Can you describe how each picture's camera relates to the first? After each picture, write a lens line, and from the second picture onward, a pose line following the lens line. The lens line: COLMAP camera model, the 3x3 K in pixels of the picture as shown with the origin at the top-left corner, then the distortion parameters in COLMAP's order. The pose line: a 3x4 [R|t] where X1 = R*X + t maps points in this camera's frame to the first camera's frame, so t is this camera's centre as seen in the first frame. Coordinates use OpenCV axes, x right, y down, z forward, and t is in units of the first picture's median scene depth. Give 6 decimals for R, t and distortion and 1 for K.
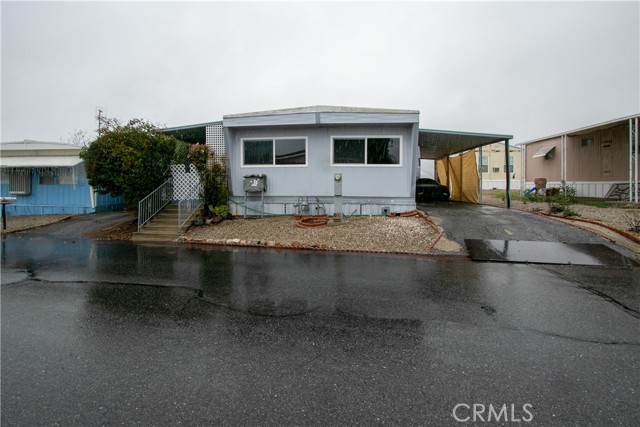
lens RADIAL K [[292.8, 0, 320.1], [0, 292.8, 185.0], [0, 0, 1]] dist [-0.000828, -0.000020]
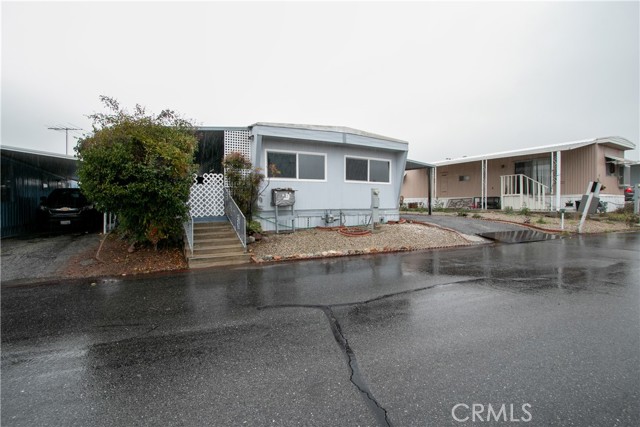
lens RADIAL K [[298.9, 0, 320.0], [0, 298.9, 213.8], [0, 0, 1]] dist [0.002763, 0.000206]
pose [[0.817435, -0.027186, 0.575379, -0.699697], [-0.002184, 0.998732, 0.050292, -0.000886], [-0.576016, -0.042367, 0.816339, 0.117011]]
